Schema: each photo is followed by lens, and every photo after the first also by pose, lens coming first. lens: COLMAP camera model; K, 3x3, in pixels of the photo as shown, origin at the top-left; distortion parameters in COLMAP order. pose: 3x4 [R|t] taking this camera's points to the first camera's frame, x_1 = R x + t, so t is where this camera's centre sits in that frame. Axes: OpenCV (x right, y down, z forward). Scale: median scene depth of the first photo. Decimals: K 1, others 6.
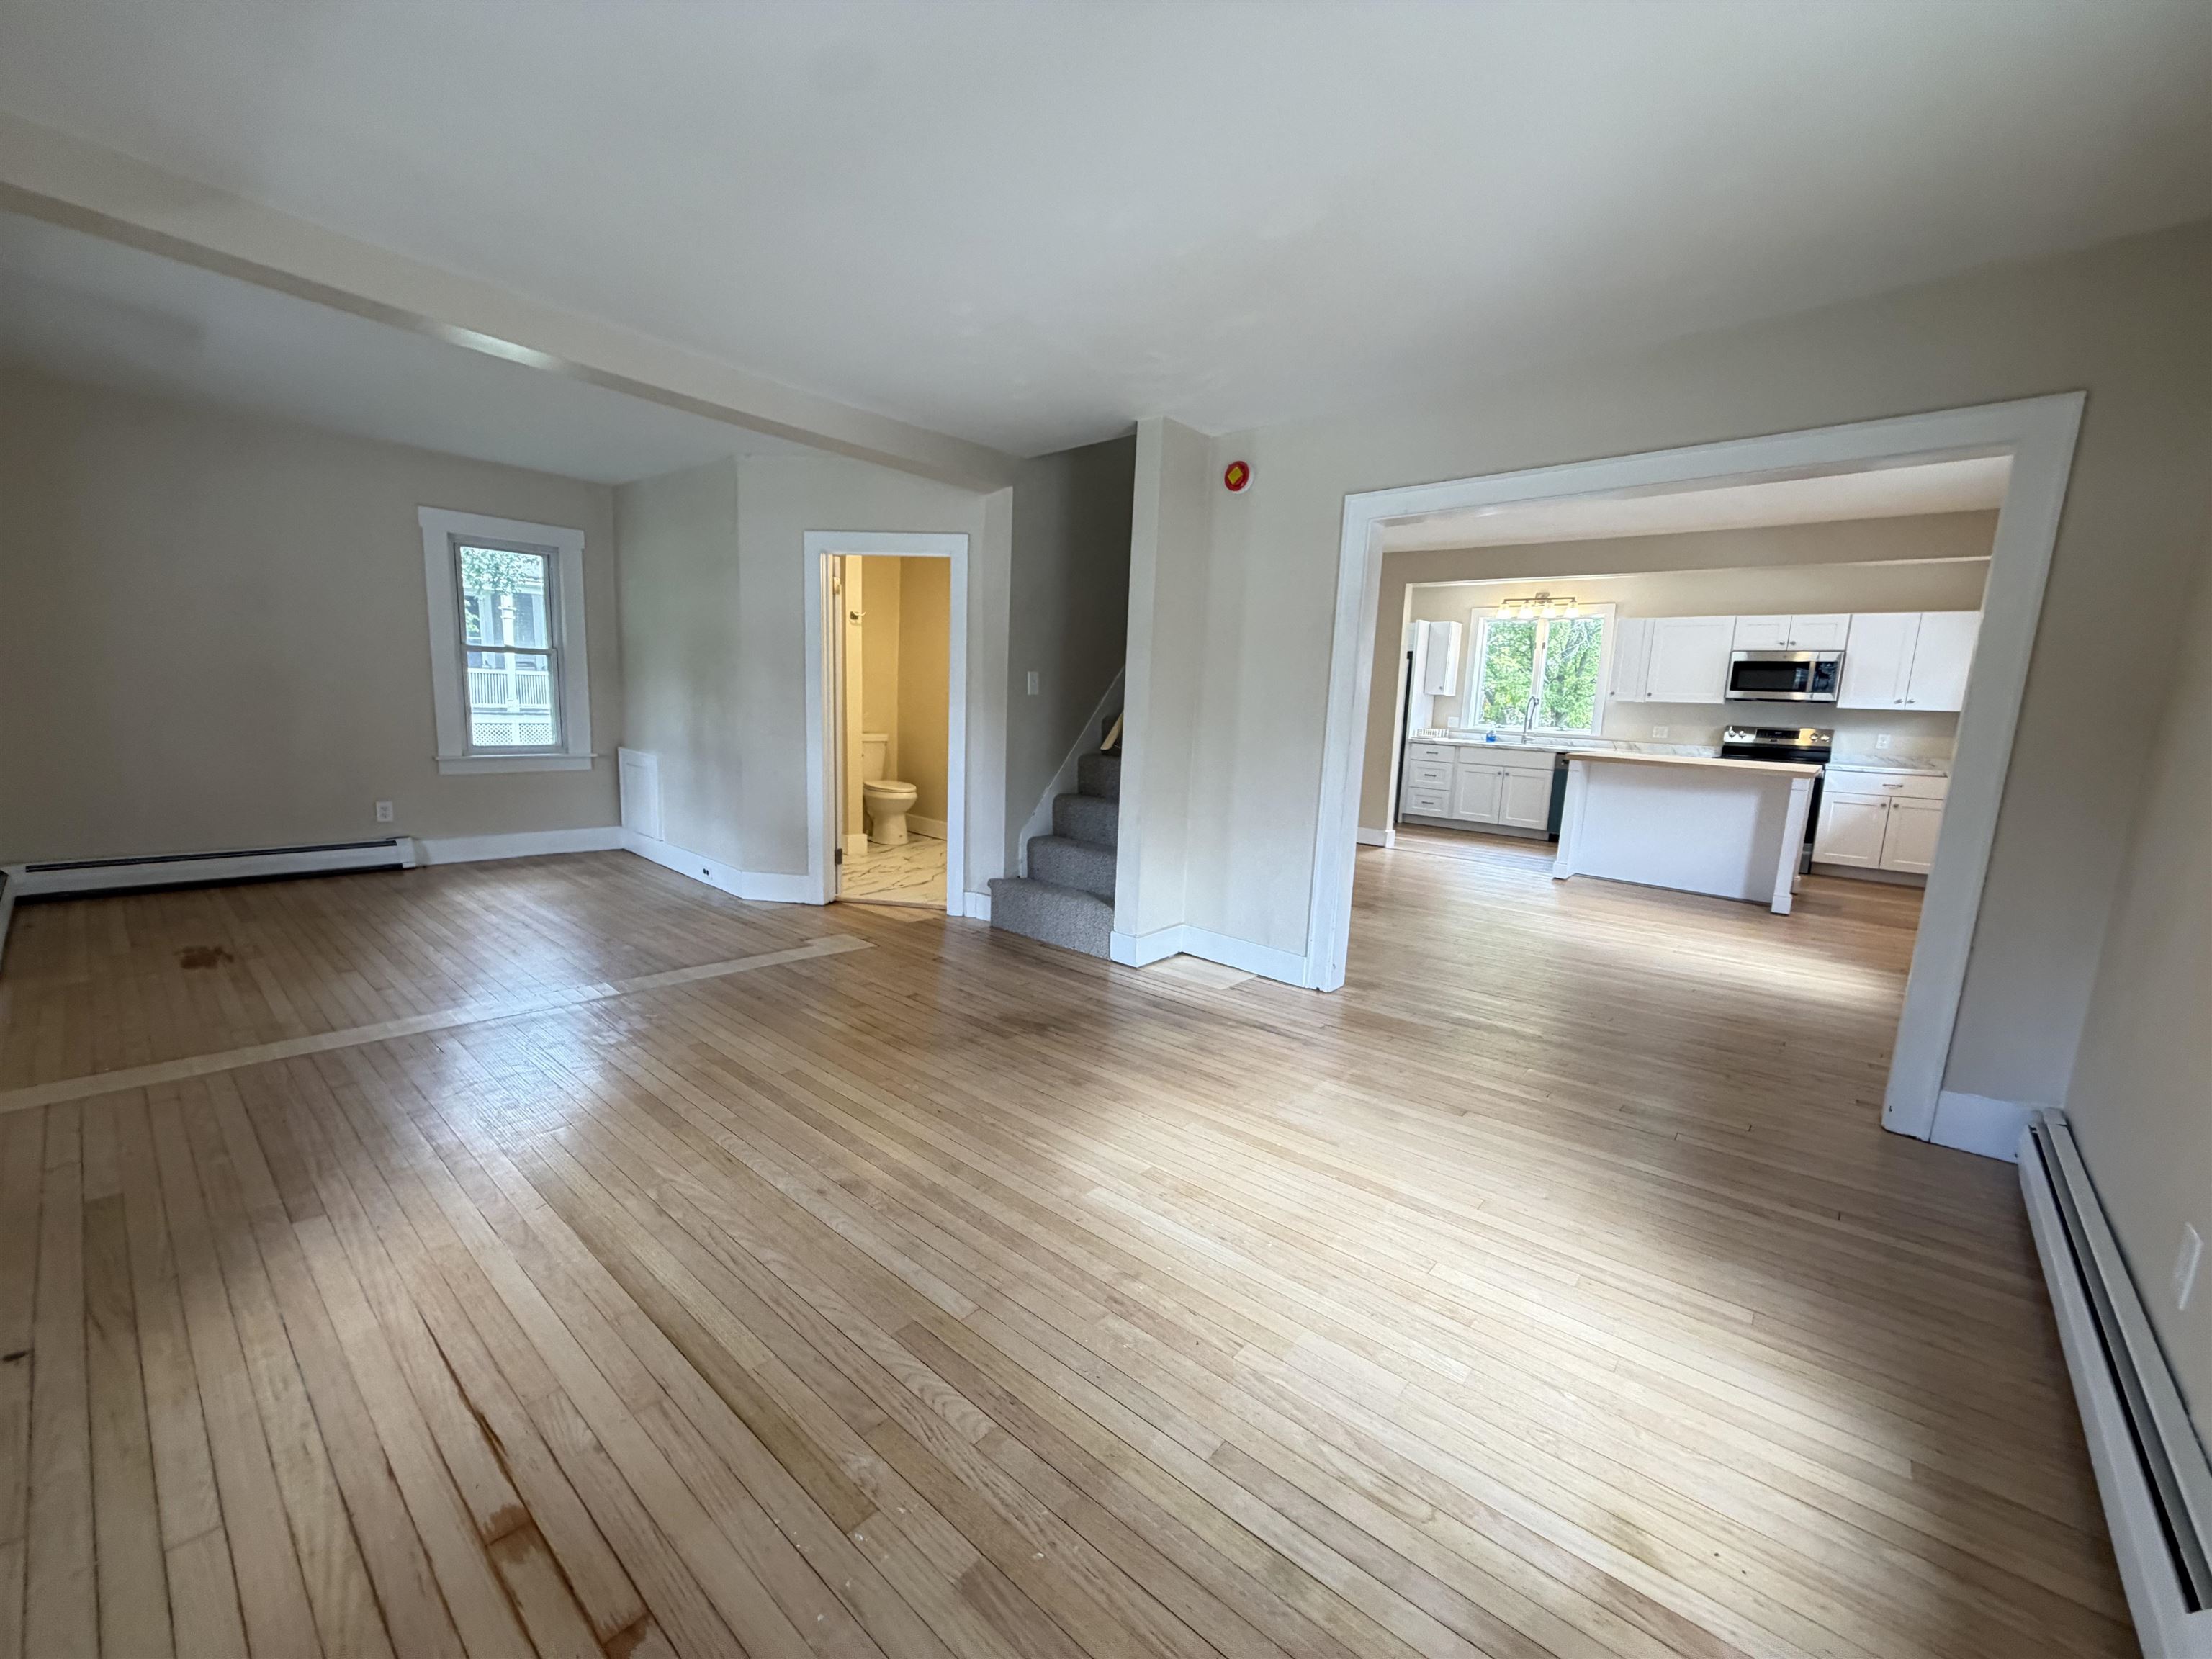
lens RADIAL K [[882.1, 0, 1088.5], [0, 882.1, 836.4], [0, 0, 1]] dist [0.000436, -0.000263]
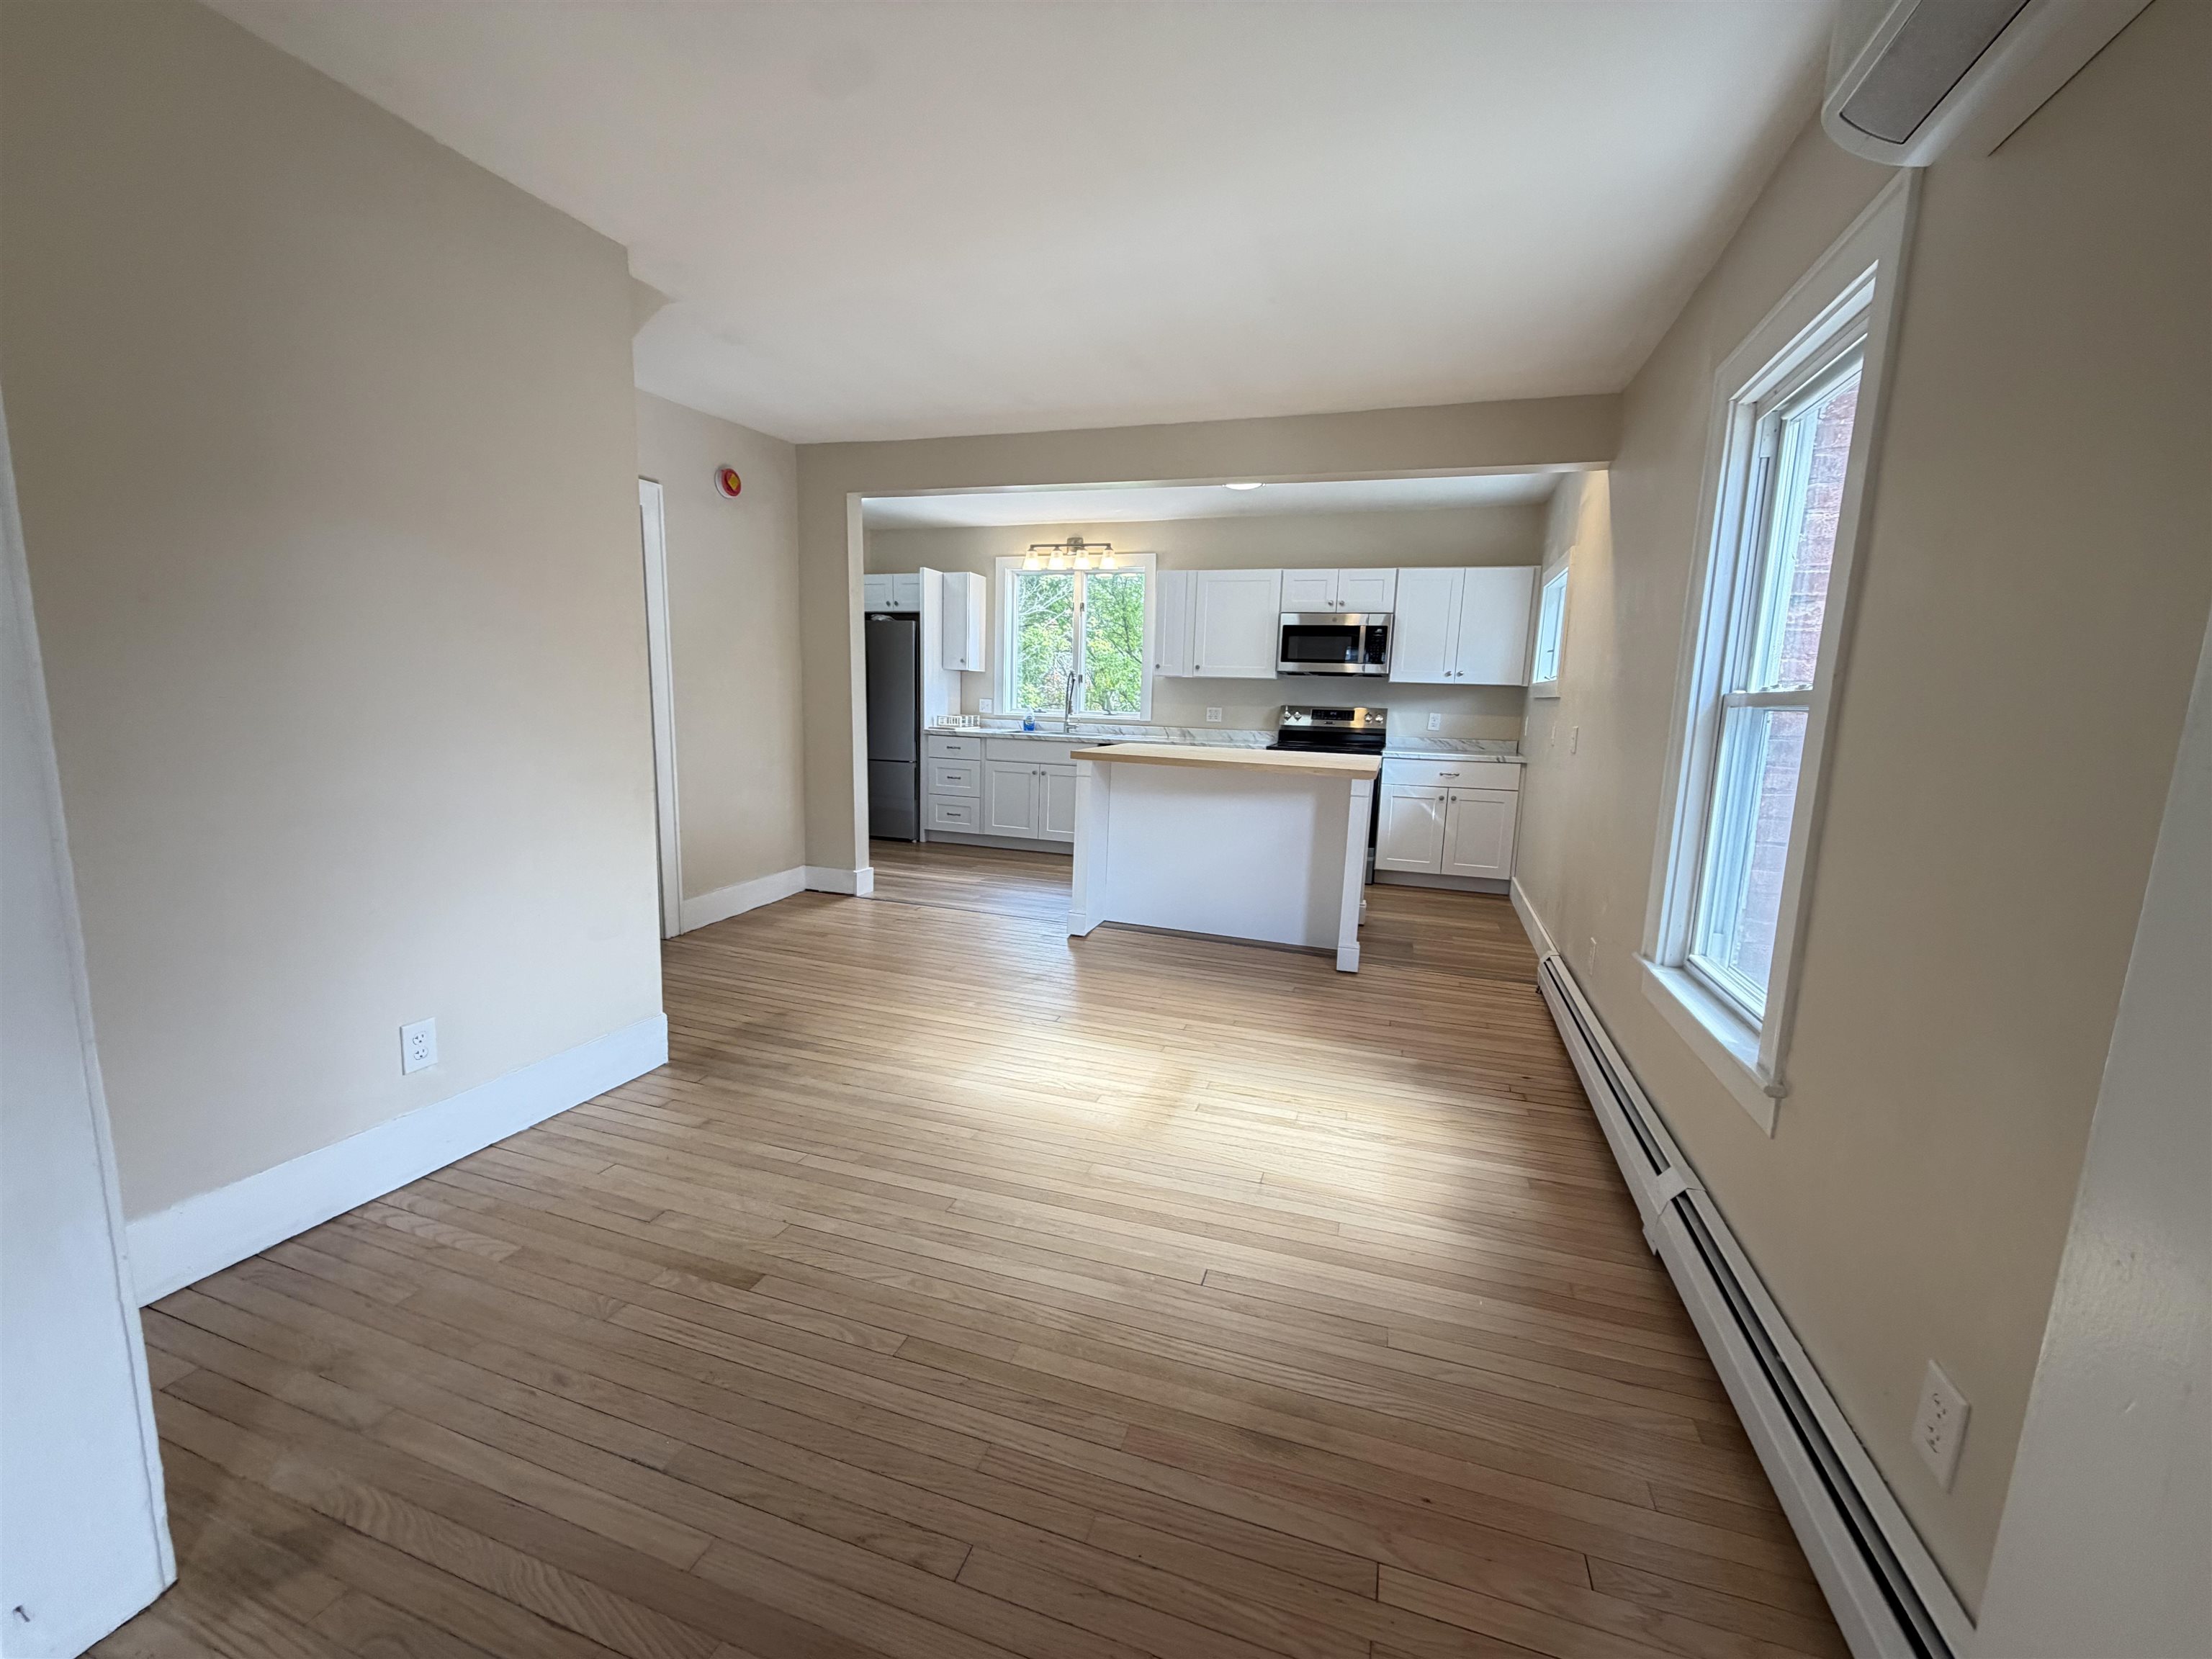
lens RADIAL K [[882.1, 0, 1096.5], [0, 882.1, 829.7], [0, 0, 1]] dist [0.000436, -0.000263]
pose [[0.923397, -0.066220, 0.378091, 0.265501], [0.063475, 0.997788, 0.019734, -0.040464], [-0.378562, 0.005777, 0.925558, 0.330434]]
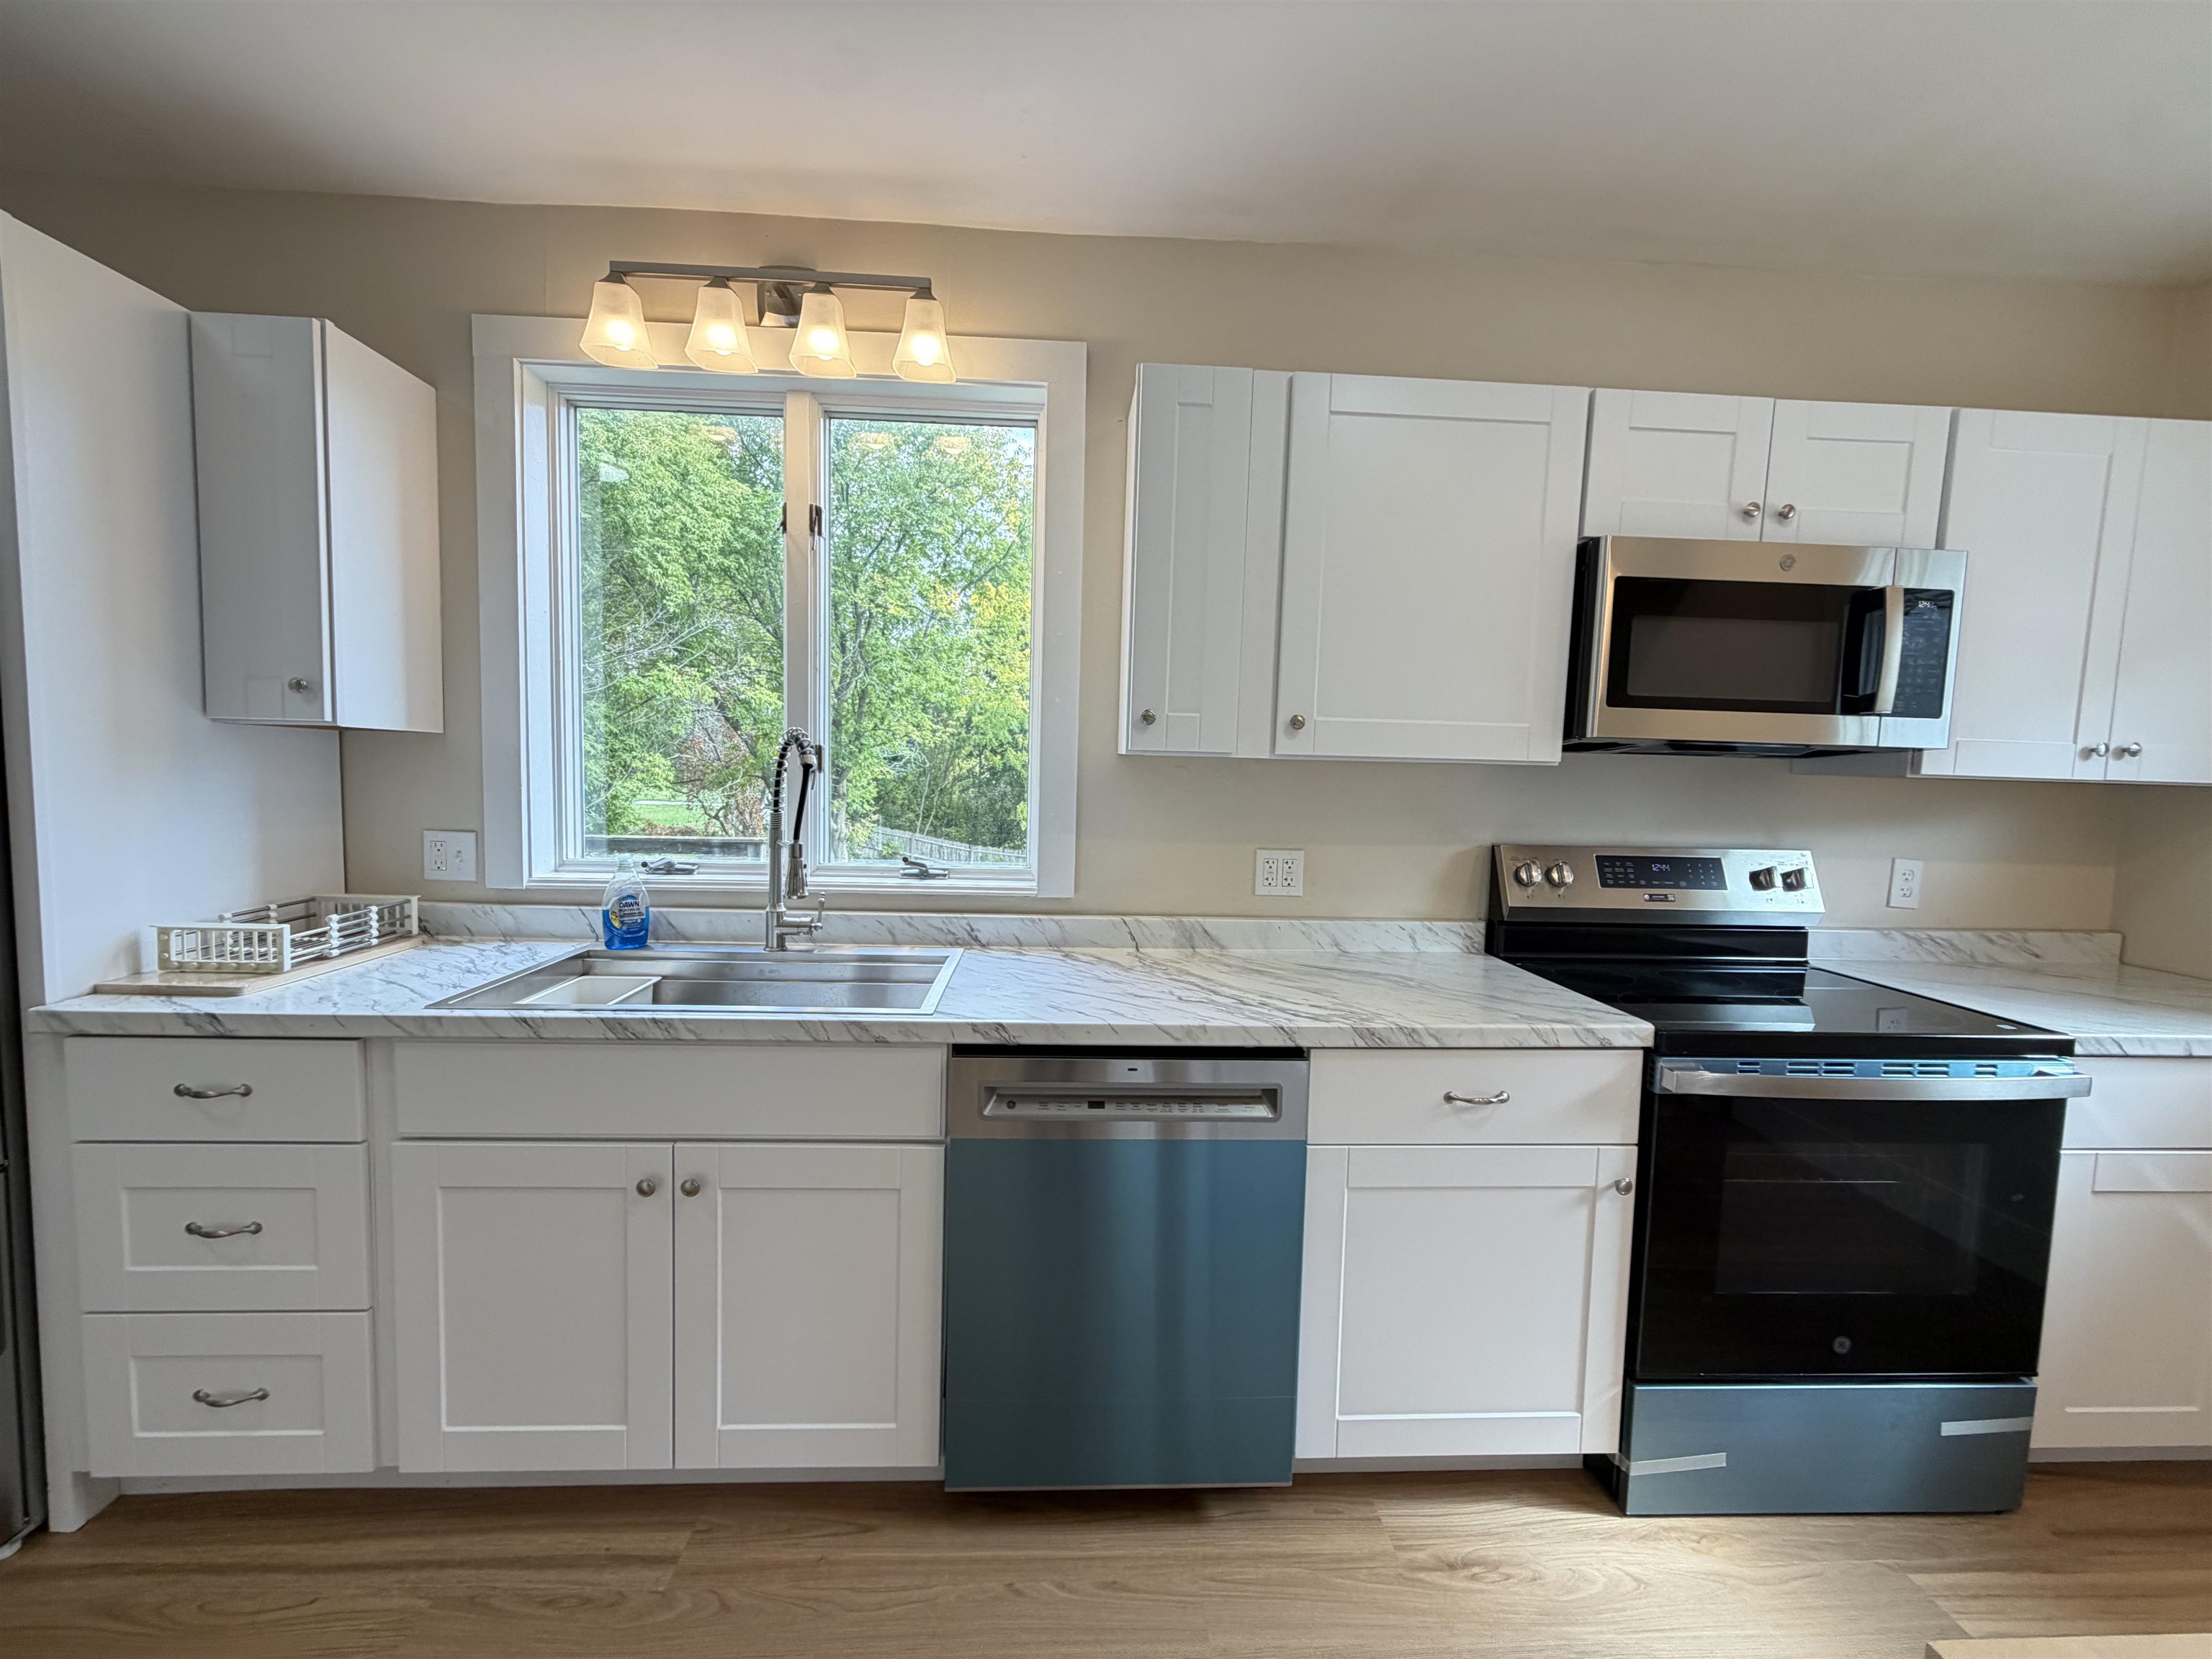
lens RADIAL K [[882.1, 0, 1103.6], [0, 882.1, 832.3], [0, 0, 1]] dist [0.000436, -0.000263]
pose [[0.708353, -0.066959, 0.702676, 0.486898], [0.110431, 0.993745, -0.016628, -0.147945], [-0.697167, 0.089376, 0.711316, 0.959150]]
